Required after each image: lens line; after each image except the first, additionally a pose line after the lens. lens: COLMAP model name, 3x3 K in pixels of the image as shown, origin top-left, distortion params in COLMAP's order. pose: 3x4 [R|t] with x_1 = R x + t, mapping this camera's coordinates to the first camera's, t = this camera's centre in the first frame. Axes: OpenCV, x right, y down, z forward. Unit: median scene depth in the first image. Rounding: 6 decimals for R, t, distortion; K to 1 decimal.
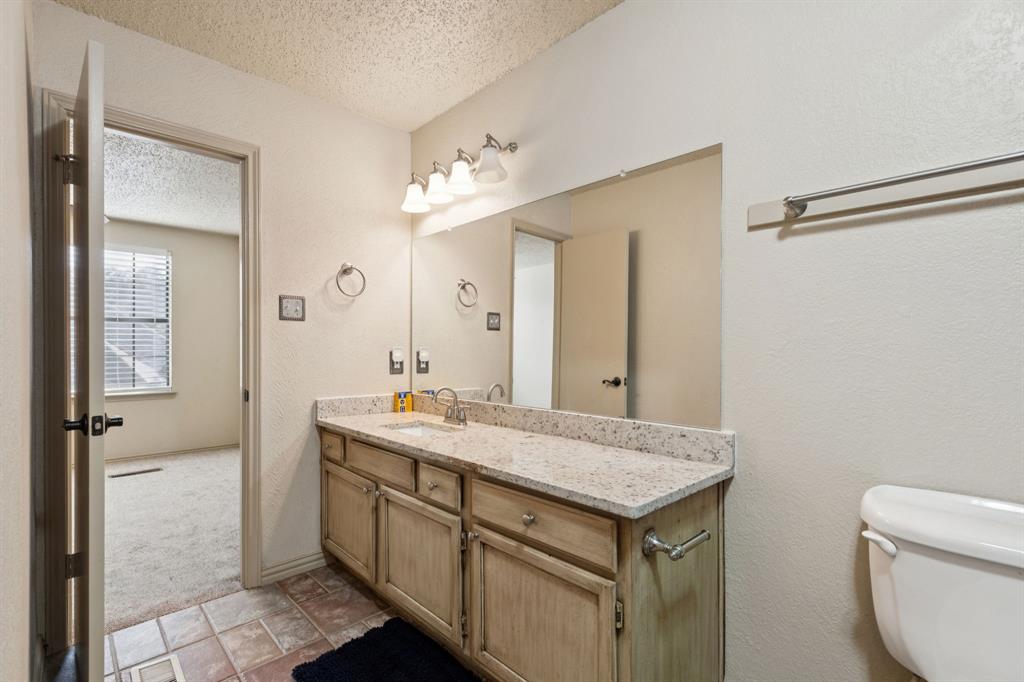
lens RADIAL K [[463.1, 0, 509.6], [0, 463.1, 349.4], [0, 0, 1]] dist [0.006141, -0.000127]
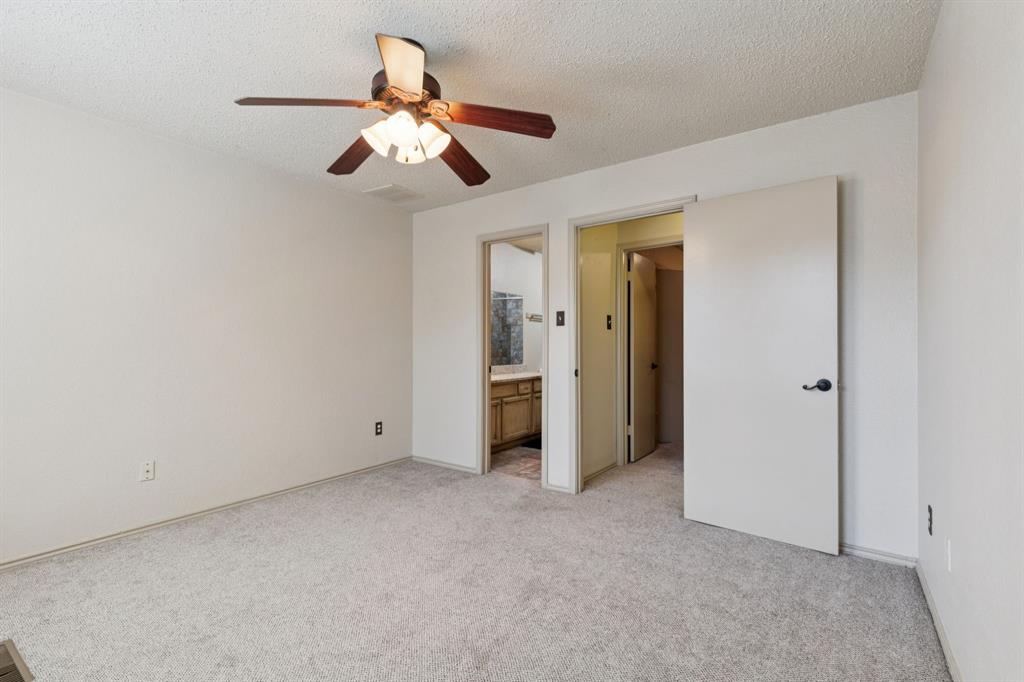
lens RADIAL K [[463.2, 0, 511.2], [0, 463.2, 336.3], [0, 0, 1]] dist [0.003513, 0.000194]
pose [[-0.191208, 0.021814, 0.981307, -3.122091], [0.001444, 0.999758, -0.021943, 0.011525], [-0.981549, -0.002779, -0.191193, 1.636848]]
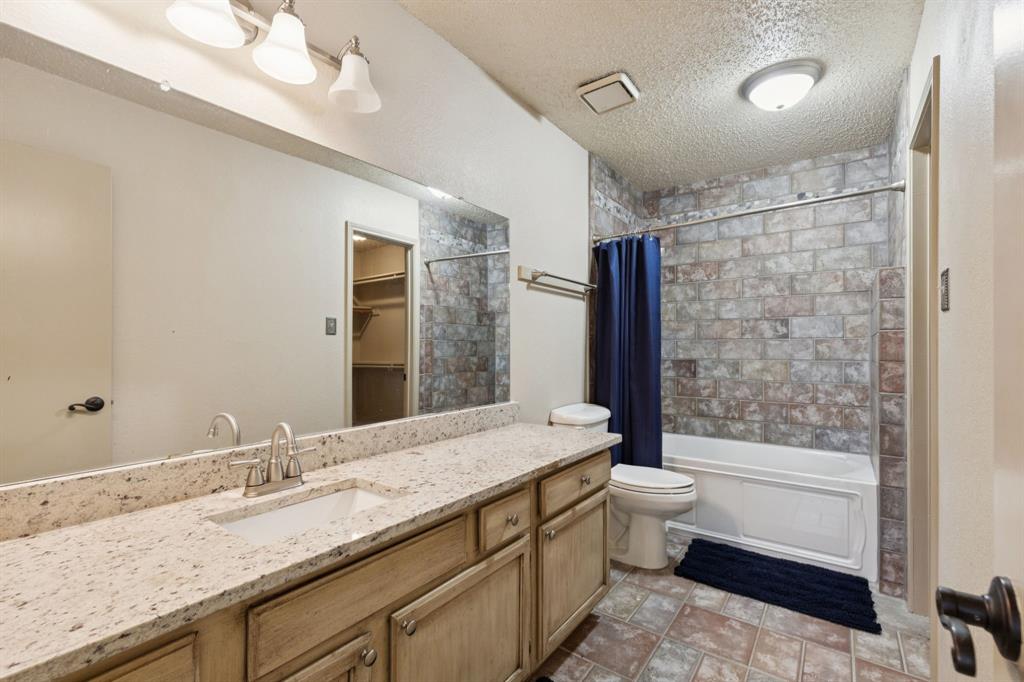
lens RADIAL K [[449.7, 0, 489.2], [0, 449.7, 356.1], [0, 0, 1]] dist [0.000063, -0.000031]
pose [[-0.137869, -0.013013, 0.990365, -0.894256], [0.005298, 0.999890, 0.013876, -0.002531], [-0.990436, 0.007160, -0.137785, 1.098304]]
